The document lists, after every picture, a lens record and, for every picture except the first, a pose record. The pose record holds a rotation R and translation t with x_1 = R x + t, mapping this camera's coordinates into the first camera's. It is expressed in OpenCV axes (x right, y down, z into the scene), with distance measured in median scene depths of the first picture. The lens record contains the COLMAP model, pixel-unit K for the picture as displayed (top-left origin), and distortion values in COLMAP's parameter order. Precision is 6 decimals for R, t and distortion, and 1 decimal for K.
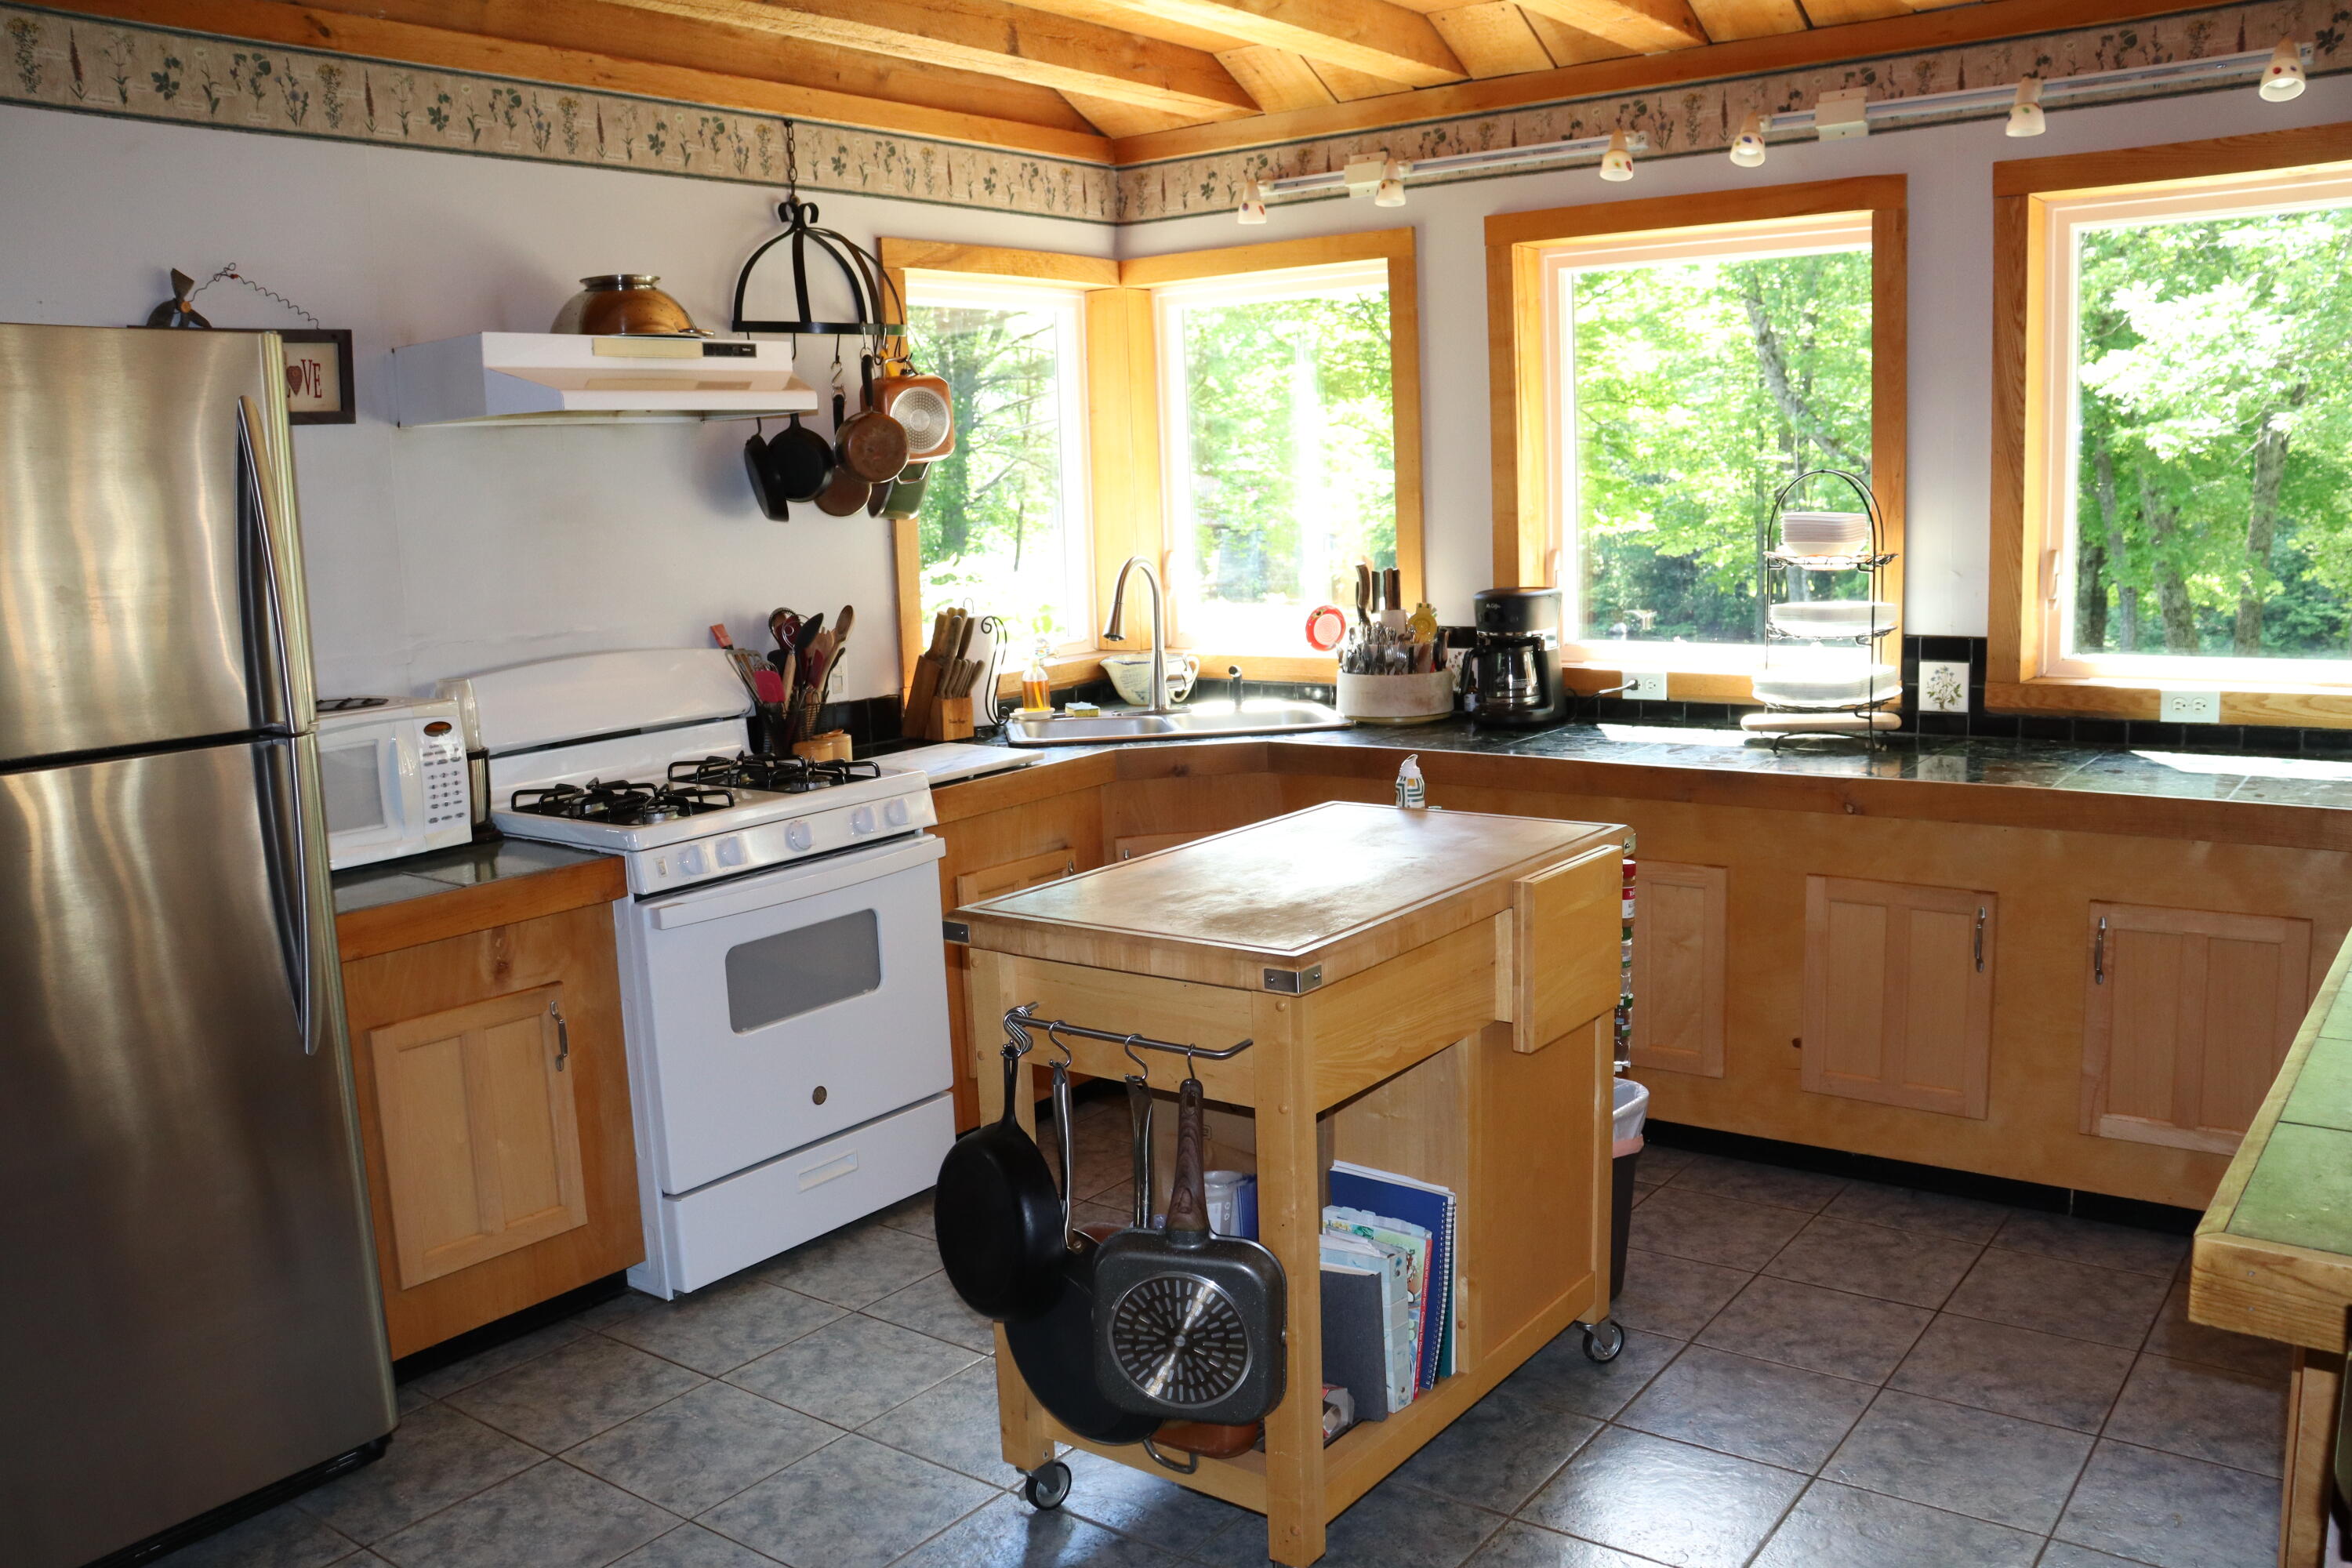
lens RADIAL K [[1939.2, 0, 1175.6], [0, 1939.2, 794.8], [0, 0, 1]] dist [-0.176840, 0.168642]
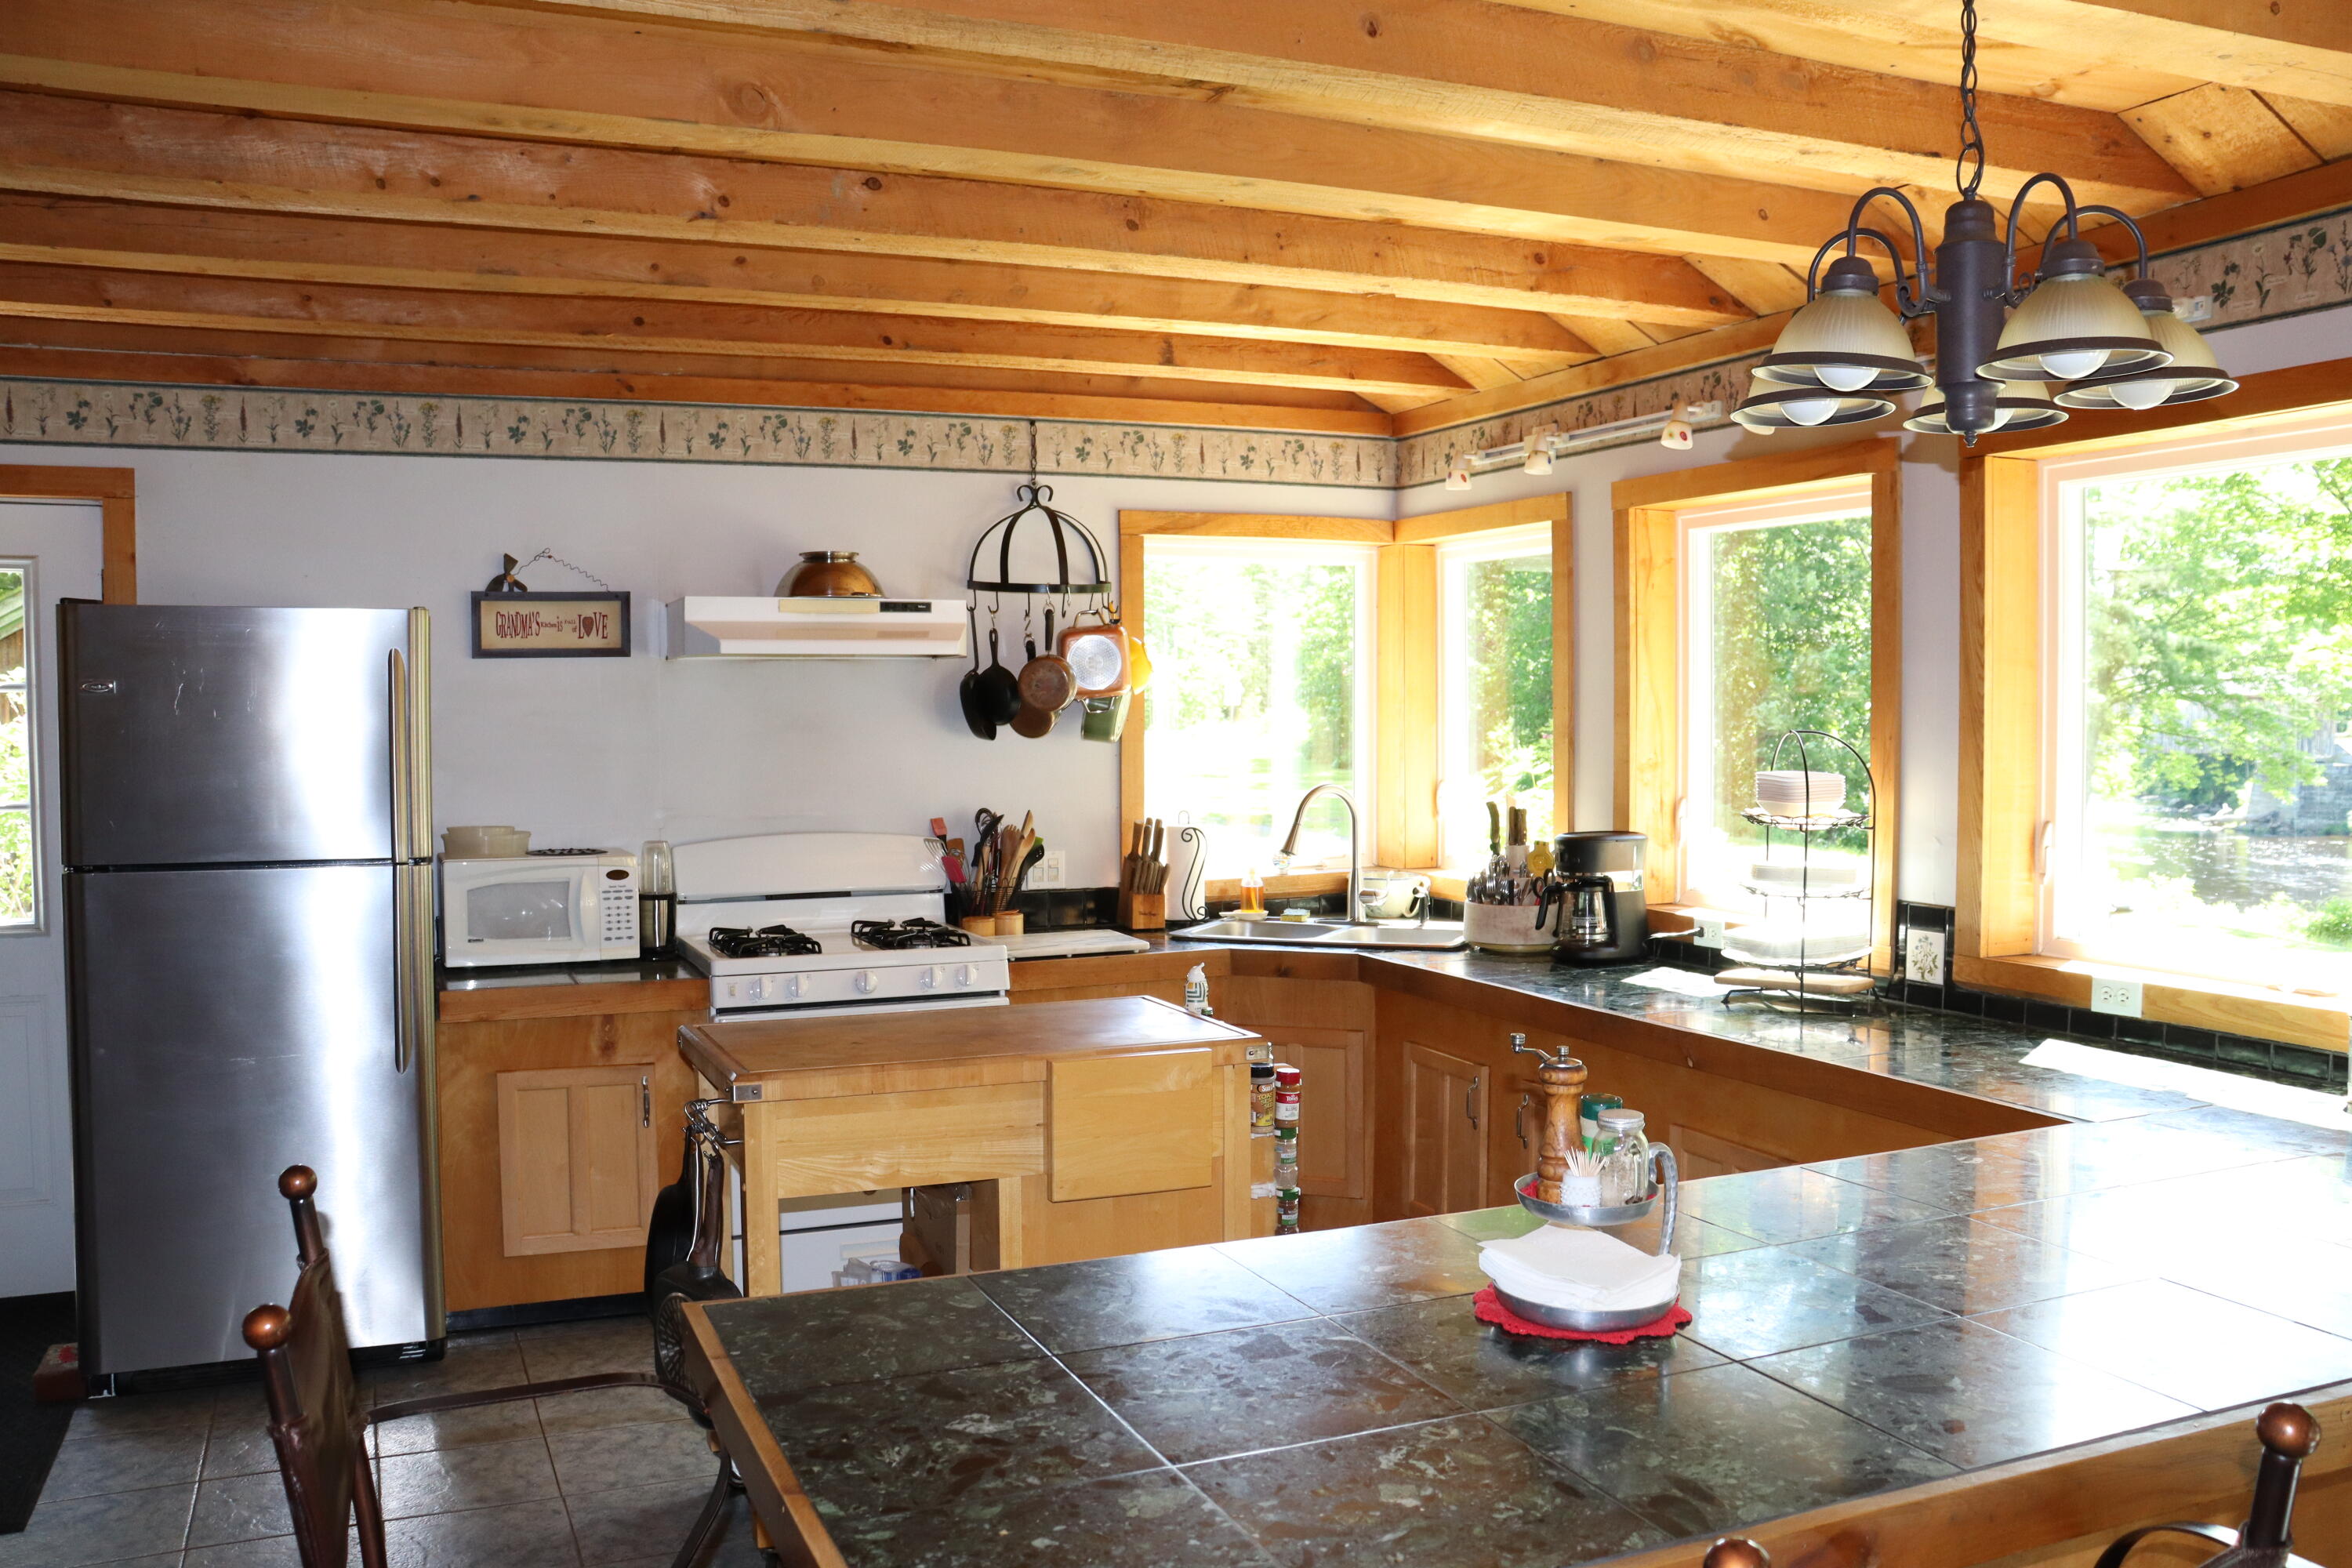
lens RADIAL K [[1939.2, 0, 1175.6], [0, 1939.2, 794.8], [0, 0, 1]] dist [-0.176840, 0.168642]
pose [[0.867476, 0.055907, -0.494328, 0.532856], [-0.107014, 0.991373, -0.075674, -0.024153], [0.485833, 0.118546, 0.865975, -0.032373]]
